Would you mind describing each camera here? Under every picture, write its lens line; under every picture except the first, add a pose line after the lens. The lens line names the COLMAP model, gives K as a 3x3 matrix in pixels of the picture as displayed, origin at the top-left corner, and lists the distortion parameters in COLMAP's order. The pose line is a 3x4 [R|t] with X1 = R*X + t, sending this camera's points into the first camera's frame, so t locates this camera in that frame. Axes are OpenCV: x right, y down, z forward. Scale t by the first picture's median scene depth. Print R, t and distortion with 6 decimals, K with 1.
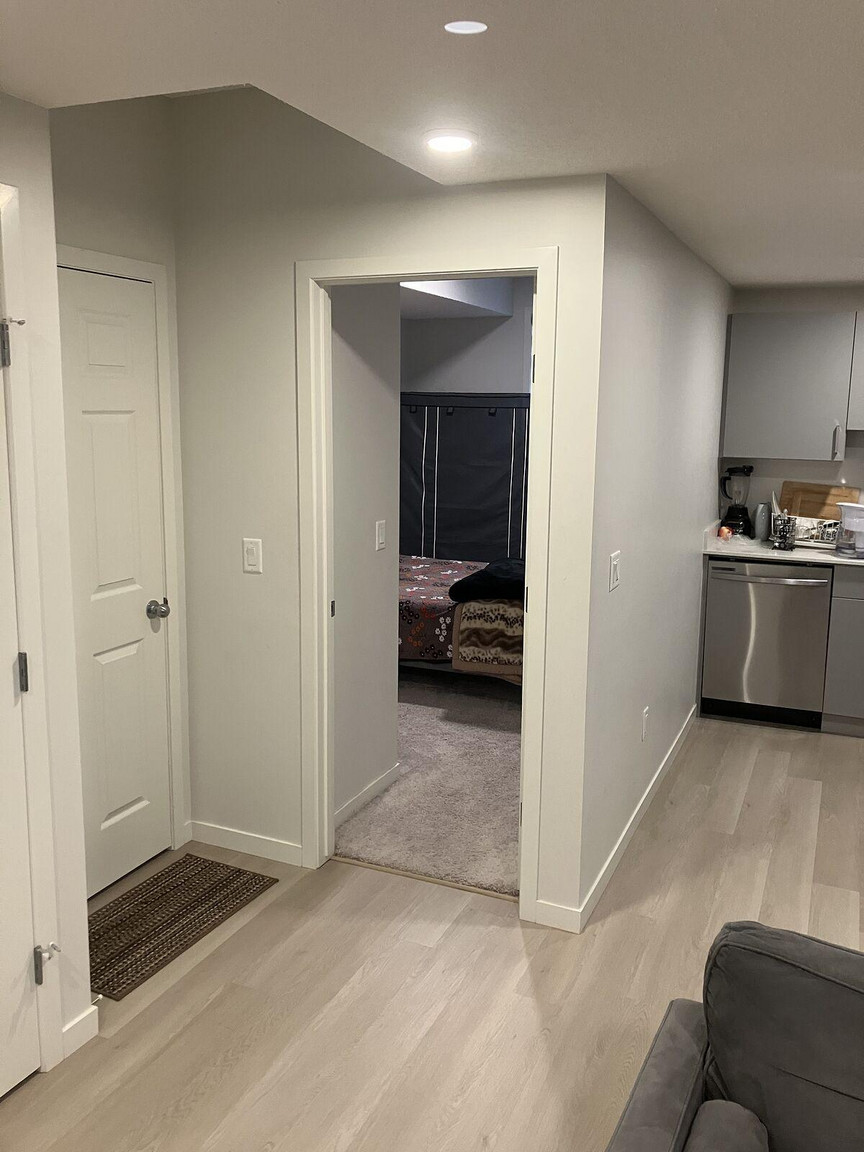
lens RADIAL K [[937.7, 0, 439.7], [0, 937.7, 555.4], [0, 0, 1]] dist [0.039532, -0.075415]
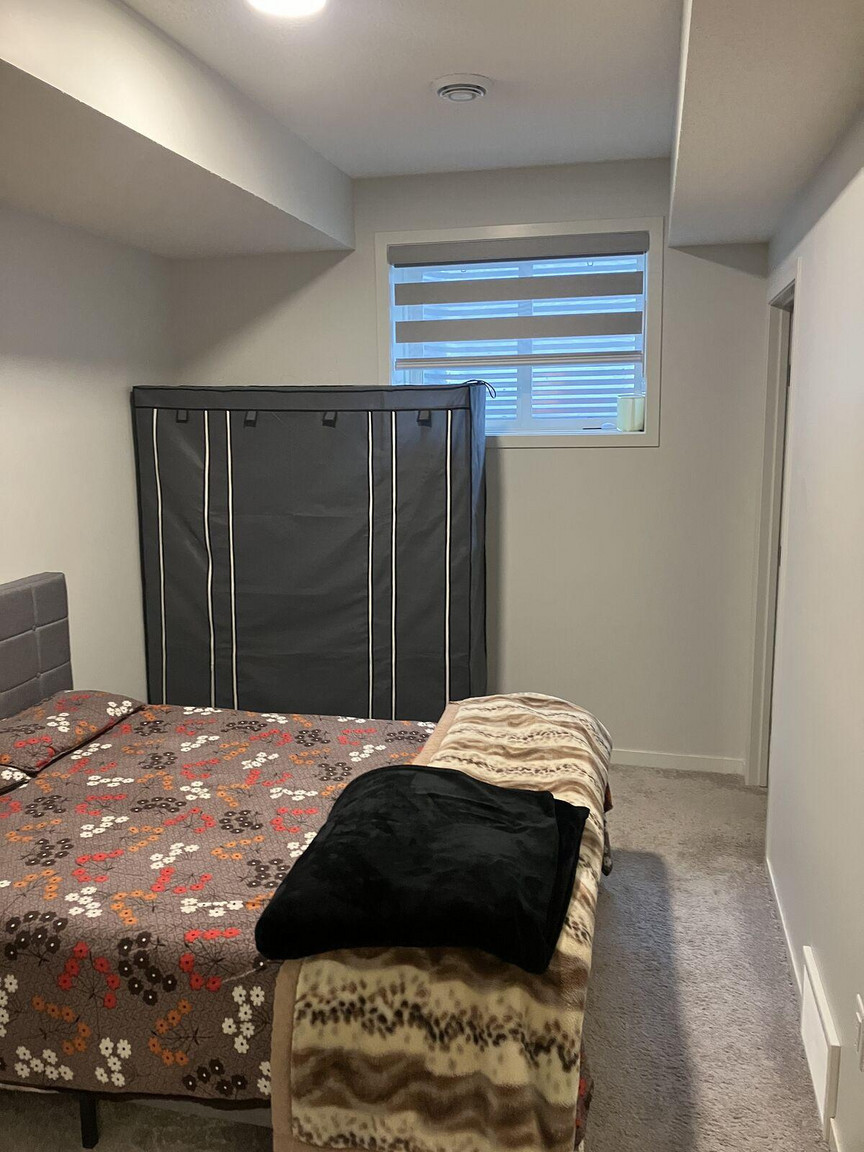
lens RADIAL K [[937.7, 0, 429.3], [0, 937.7, 570.8], [0, 0, 1]] dist [0.039532, -0.075415]
pose [[0.983088, -0.042959, 0.178027, 0.017163], [0.041690, 0.999072, 0.010862, -0.098320], [-0.178328, -0.003256, 0.983966, 0.652313]]
